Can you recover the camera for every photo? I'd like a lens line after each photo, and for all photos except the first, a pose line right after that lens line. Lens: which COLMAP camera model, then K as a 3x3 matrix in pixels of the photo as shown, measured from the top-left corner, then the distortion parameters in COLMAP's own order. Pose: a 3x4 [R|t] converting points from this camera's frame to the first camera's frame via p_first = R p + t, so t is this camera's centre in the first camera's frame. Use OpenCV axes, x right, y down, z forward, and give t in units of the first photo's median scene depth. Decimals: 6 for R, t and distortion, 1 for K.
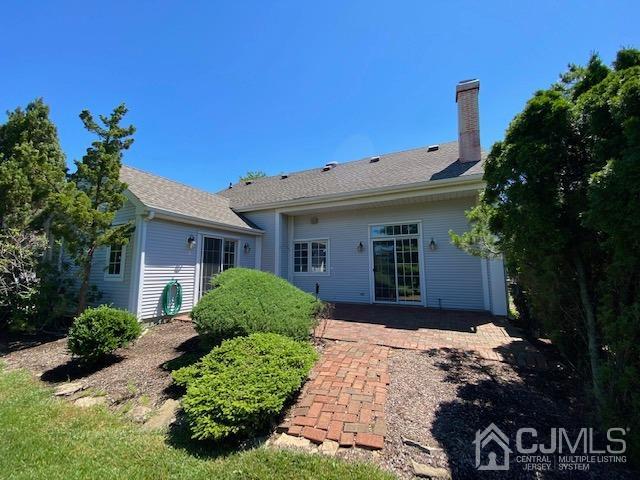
lens RADIAL K [[256.6, 0, 320.0], [0, 256.6, 240.0], [0, 0, 1]] dist [-0.015754, -0.000400]
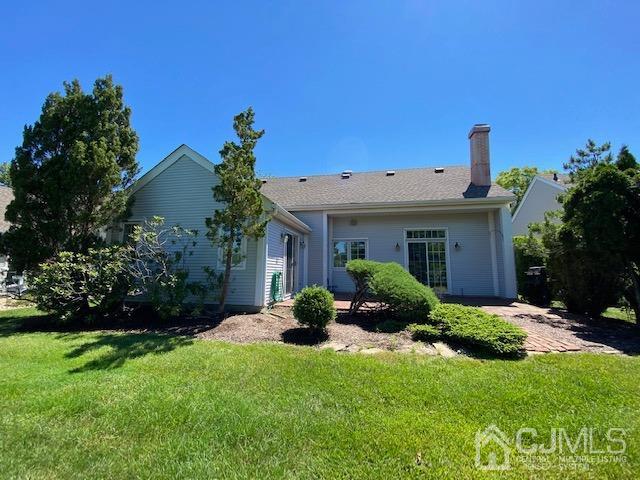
lens RADIAL K [[256.6, 0, 320.0], [0, 256.6, 240.0], [0, 0, 1]] dist [-0.015754, -0.000400]
pose [[0.970363, 0.041681, 0.238032, -0.524359], [-0.040047, 0.999129, -0.011699, 0.024539], [-0.238312, 0.001819, 0.971187, -0.092346]]
